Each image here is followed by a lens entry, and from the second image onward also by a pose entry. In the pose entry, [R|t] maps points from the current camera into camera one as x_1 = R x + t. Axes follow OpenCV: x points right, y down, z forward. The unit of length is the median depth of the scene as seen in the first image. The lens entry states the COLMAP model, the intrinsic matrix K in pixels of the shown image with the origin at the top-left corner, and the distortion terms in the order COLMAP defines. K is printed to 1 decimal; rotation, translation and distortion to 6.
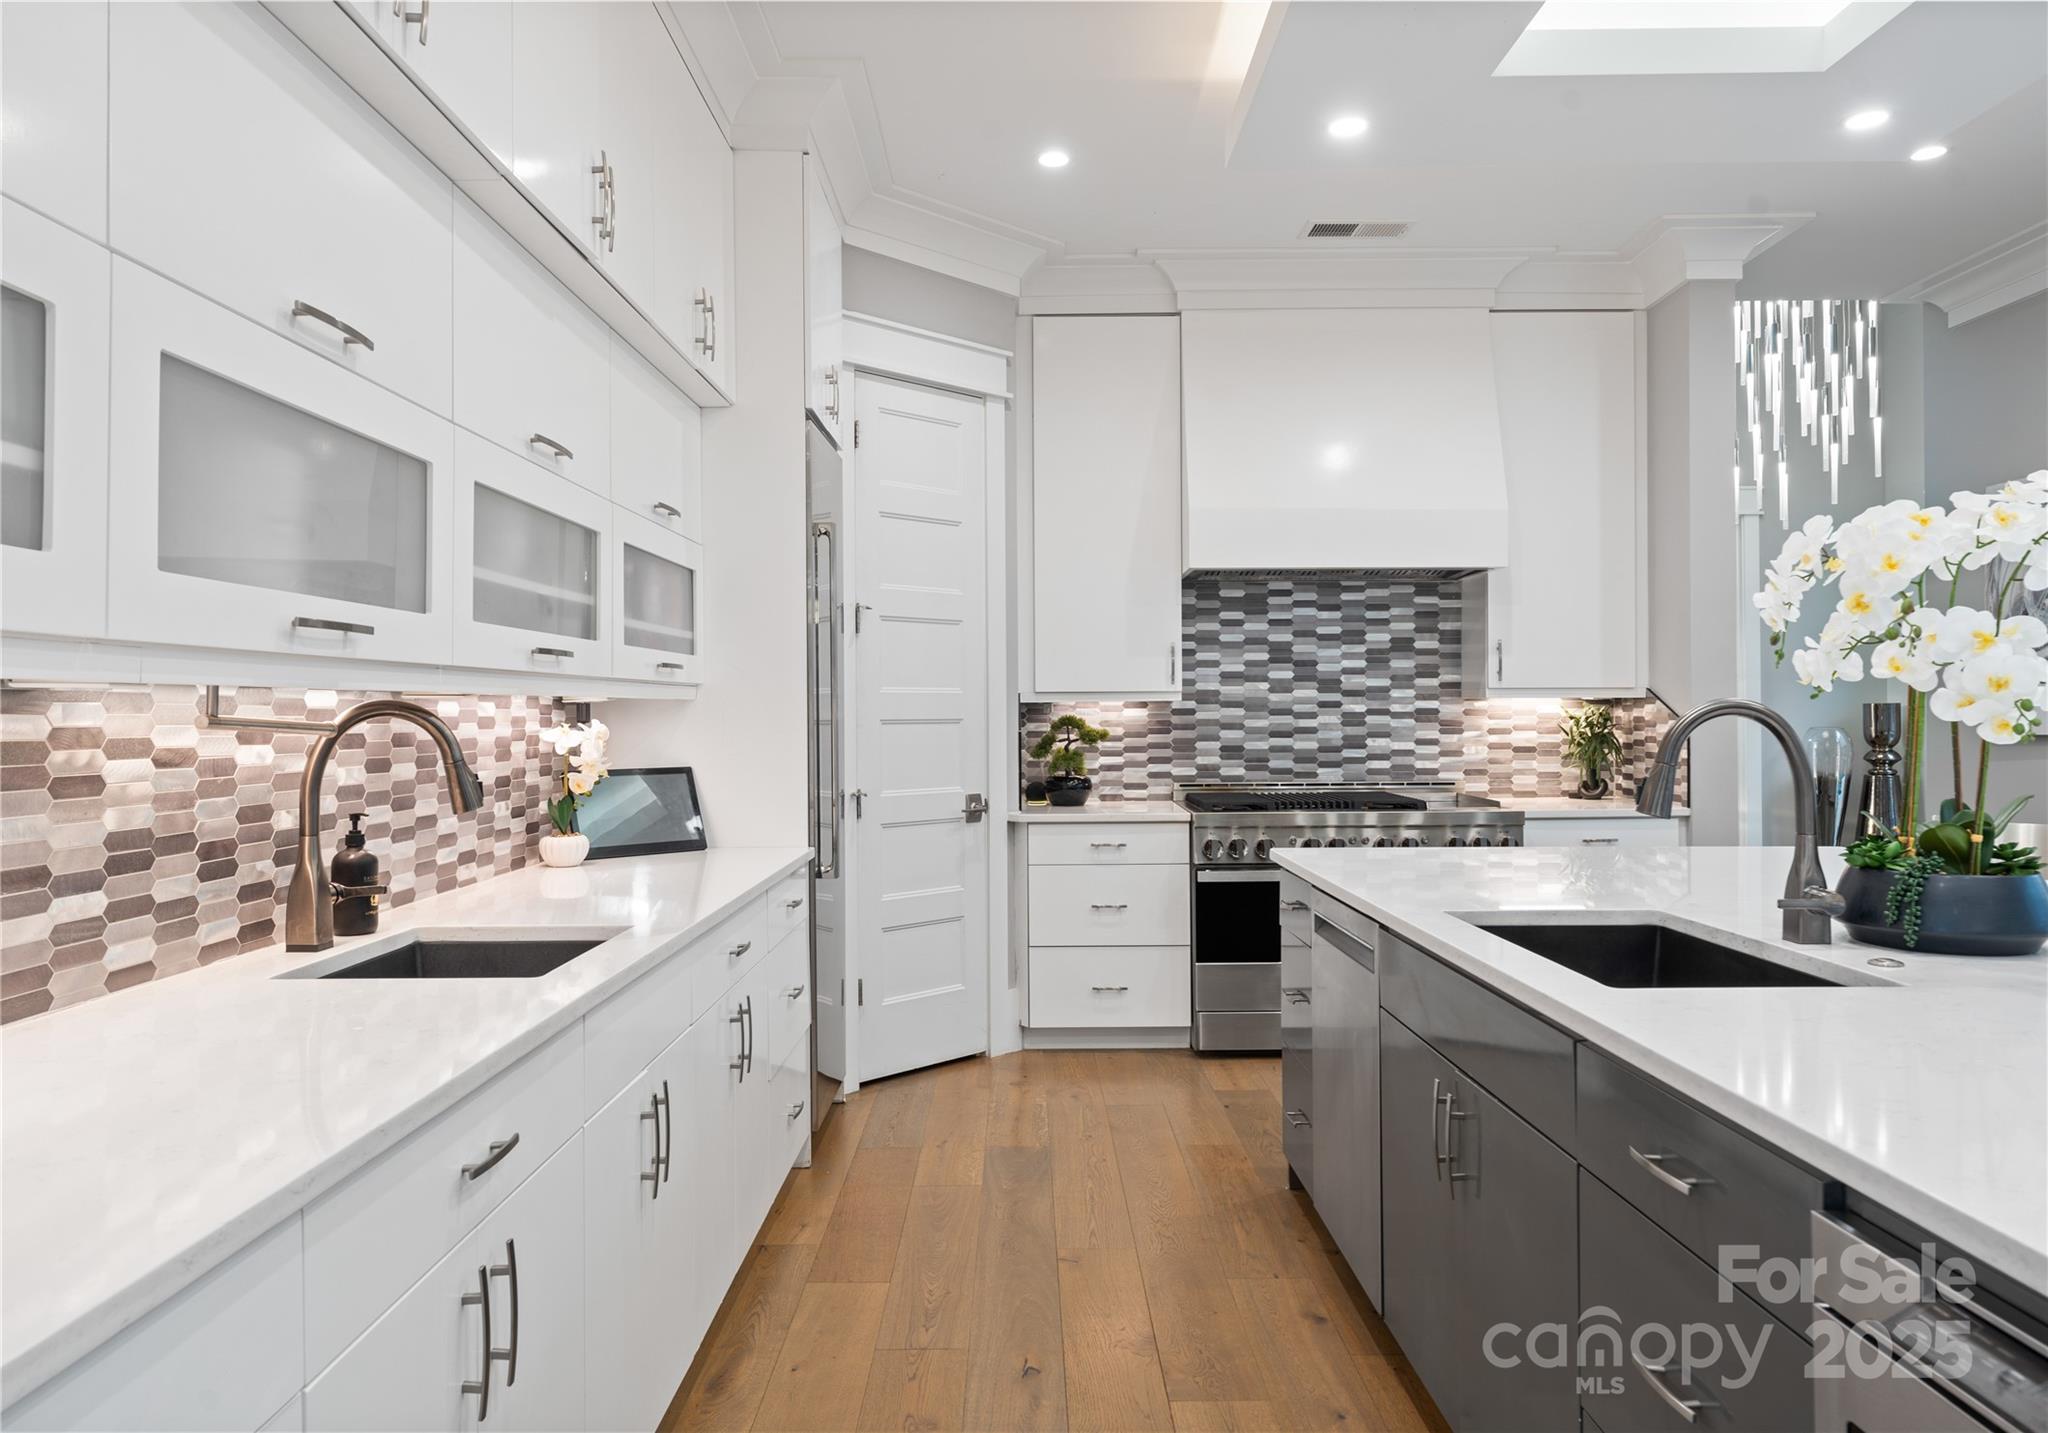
lens RADIAL K [[1344.8, 0, 1026.6], [0, 1344.8, 716.5], [0, 0, 1]] dist [-0.002299, -0.001477]
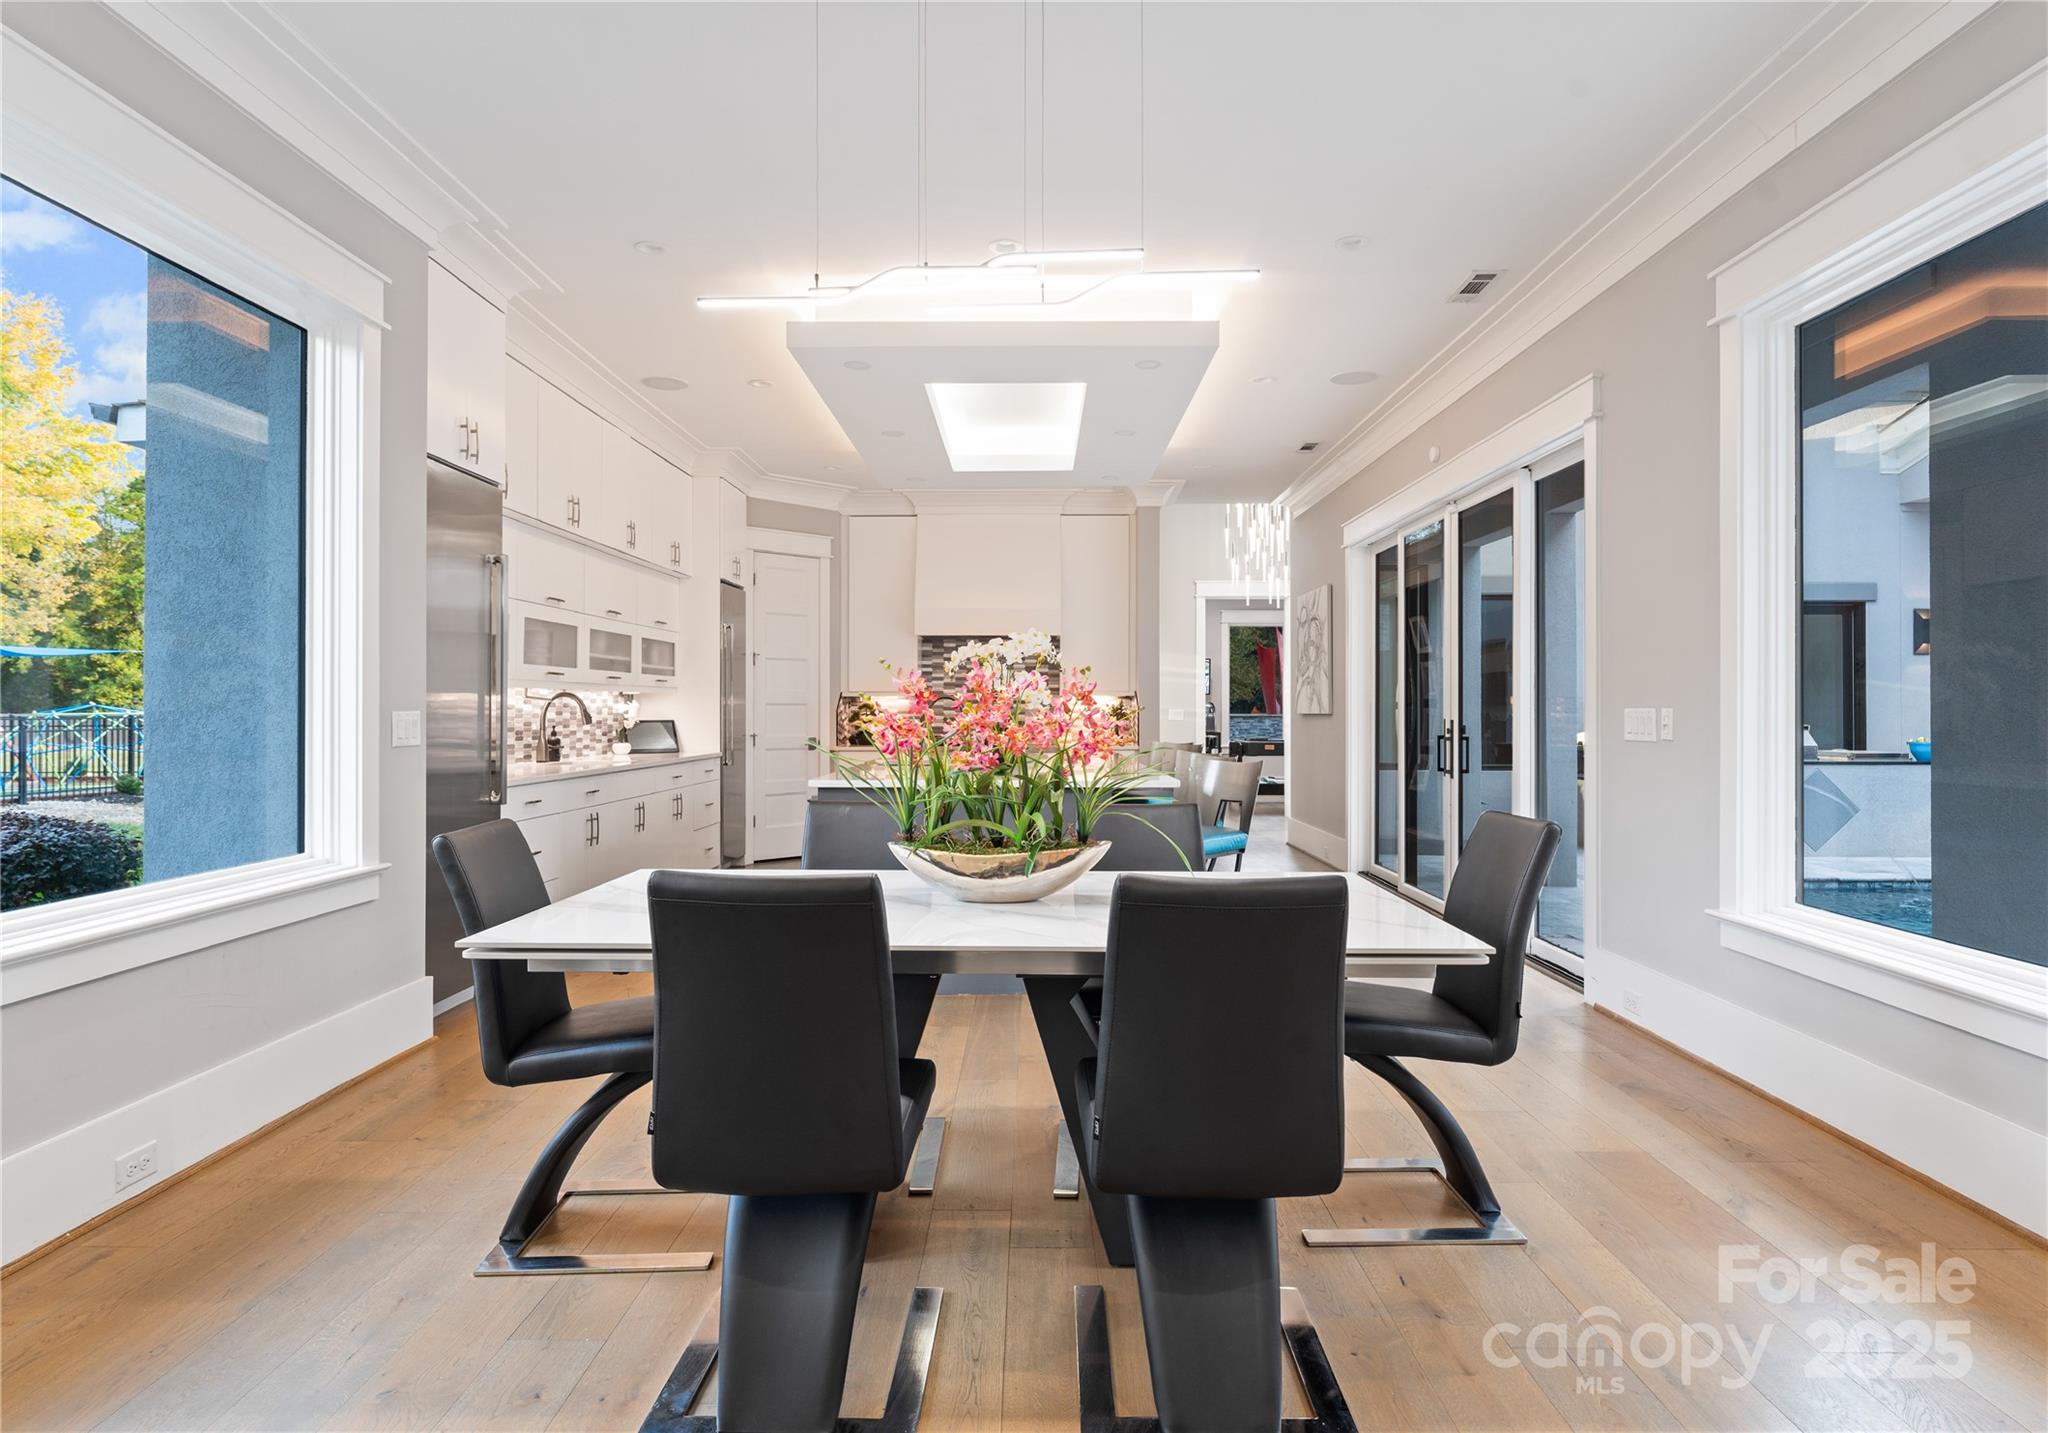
lens RADIAL K [[1114.5, 0, 1023.5], [0, 1114.5, 709.9], [0, 0, 1]] dist [-0.000821, 0.000082]
pose [[0.999838, 0.008713, -0.015722, 0.531367], [-0.008737, 0.999961, -0.001406, 0.018813], [0.015709, 0.001544, 0.999875, -1.308779]]
